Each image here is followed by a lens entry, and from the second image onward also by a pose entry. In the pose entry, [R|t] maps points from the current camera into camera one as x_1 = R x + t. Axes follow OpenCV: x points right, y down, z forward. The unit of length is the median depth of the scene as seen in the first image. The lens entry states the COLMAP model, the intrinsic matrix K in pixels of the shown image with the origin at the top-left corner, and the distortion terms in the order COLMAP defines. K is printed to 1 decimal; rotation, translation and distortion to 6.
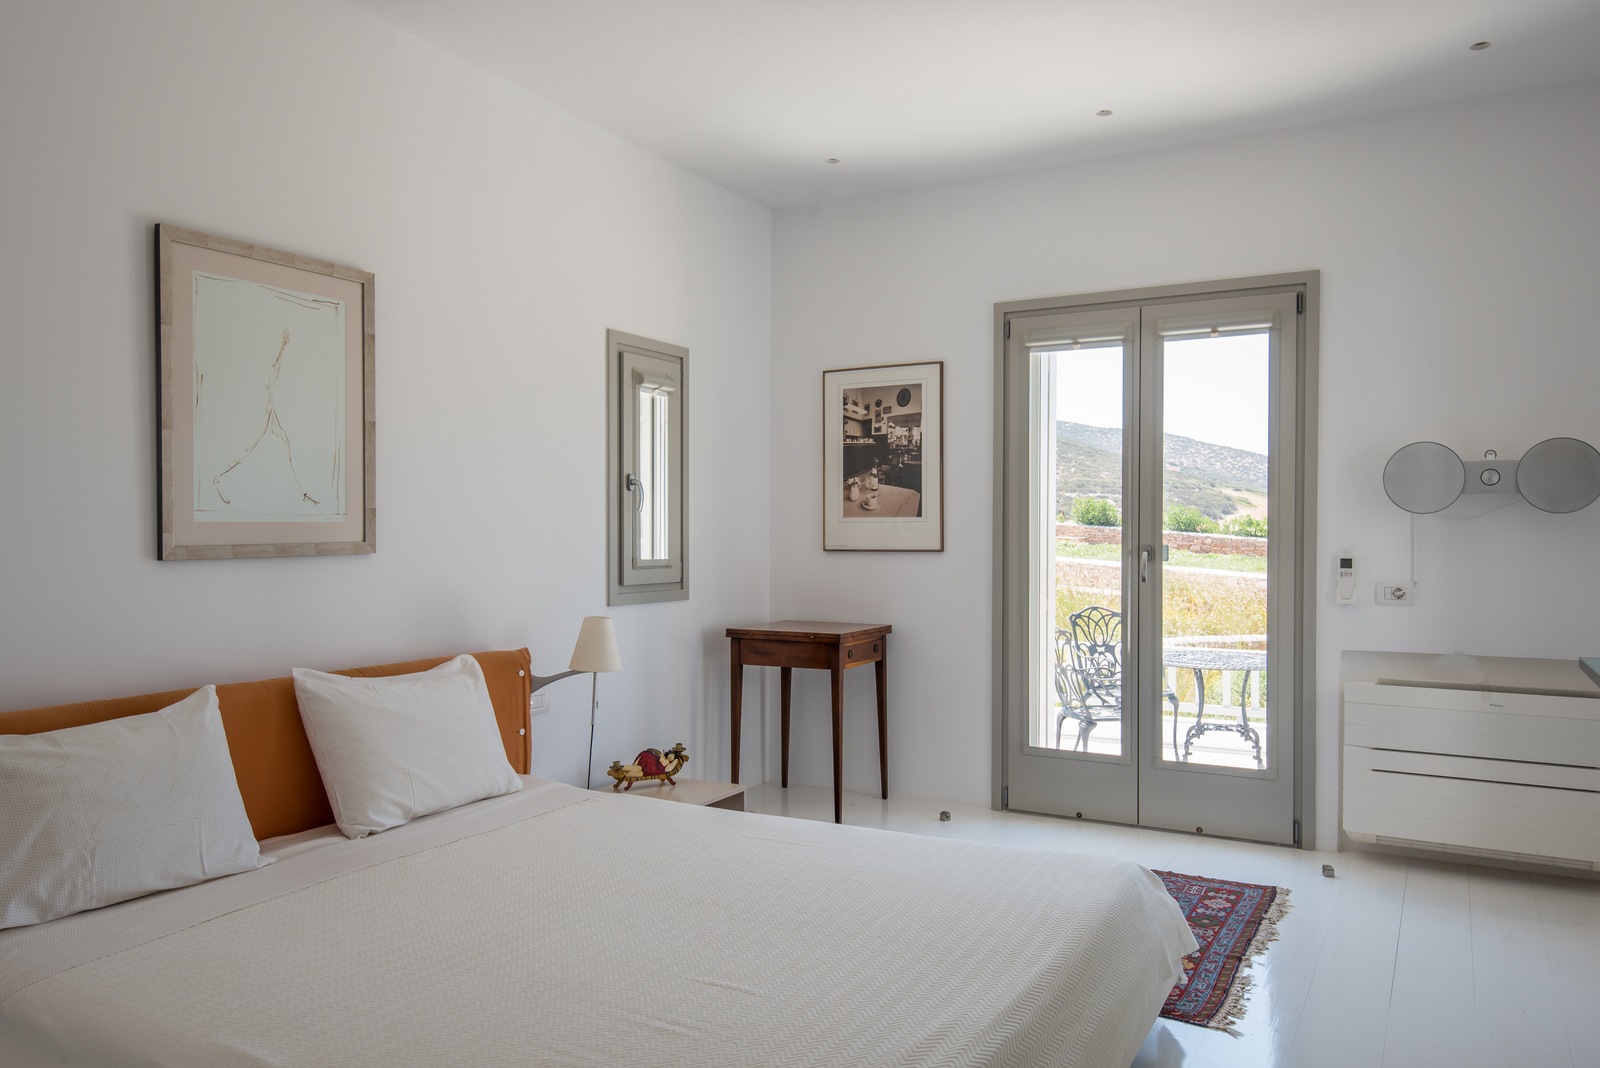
lens RADIAL K [[1180.3, 0, 775.3], [0, 1180.3, 543.1], [0, 0, 1]] dist [0.043249, -0.044995]
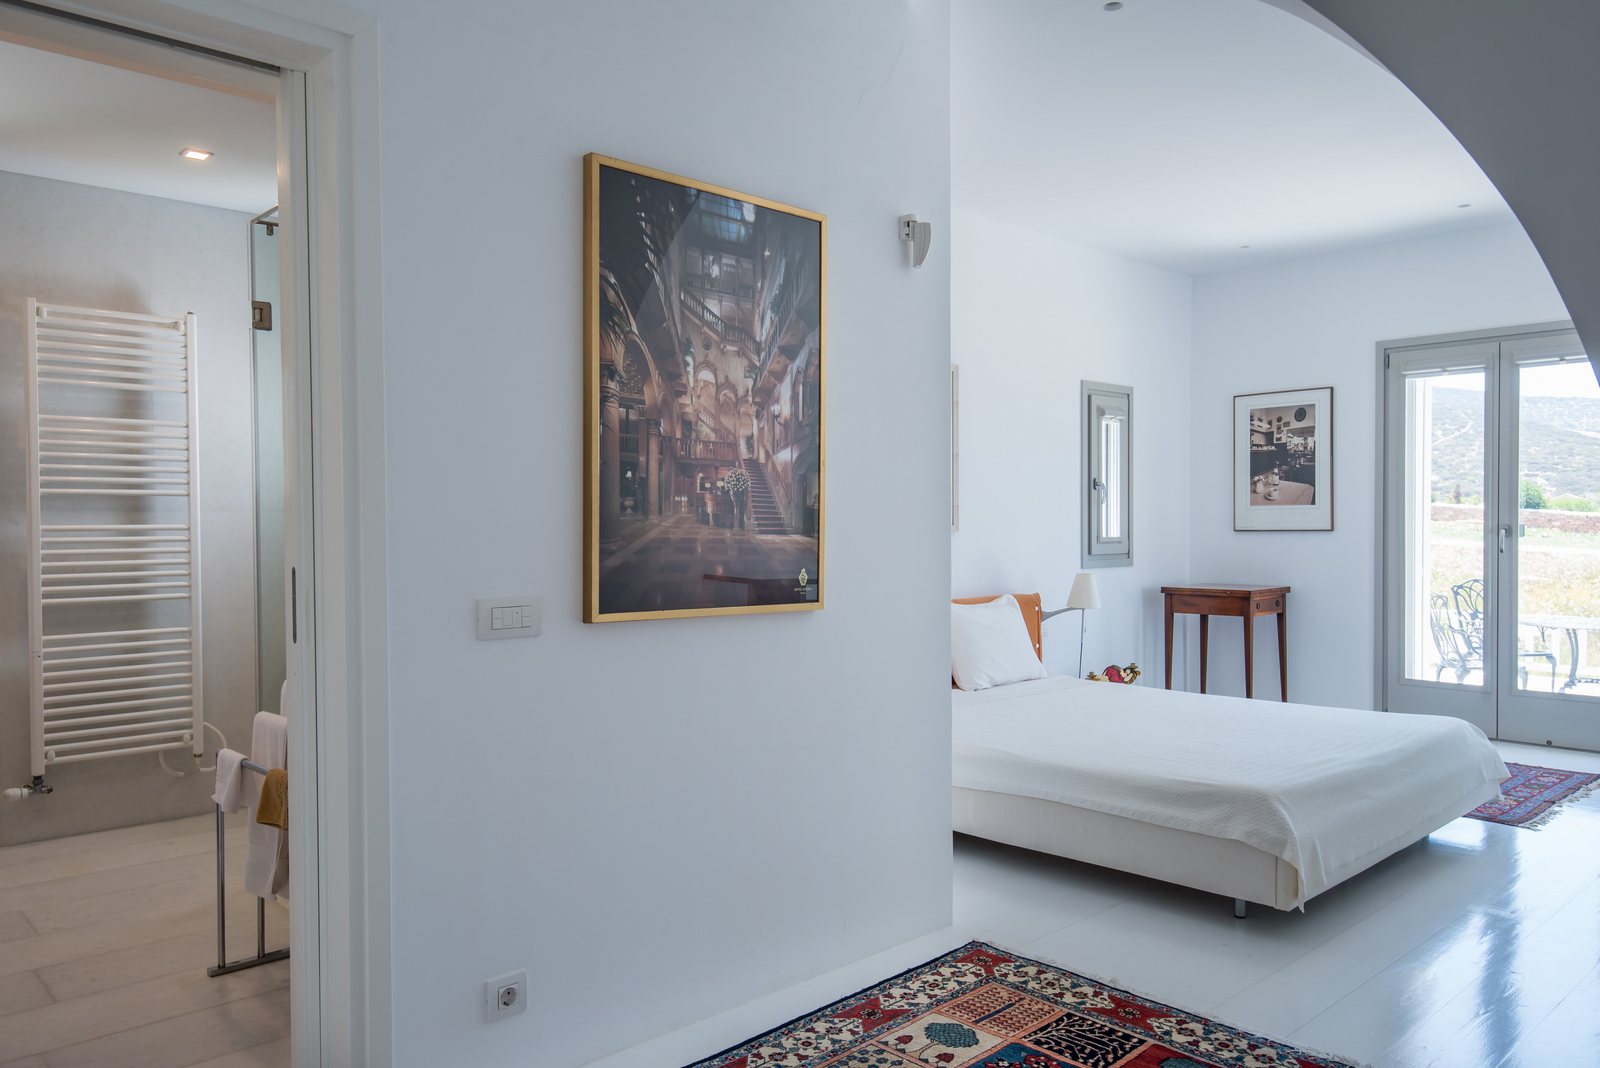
lens RADIAL K [[1180.3, 0, 775.3], [0, 1180.3, 543.1], [0, 0, 1]] dist [0.043249, -0.044995]
pose [[0.956203, -0.002386, -0.292695, -0.067213], [0.005435, 0.999939, 0.009604, 0.004838], [0.292654, -0.010774, 0.956158, -0.466964]]
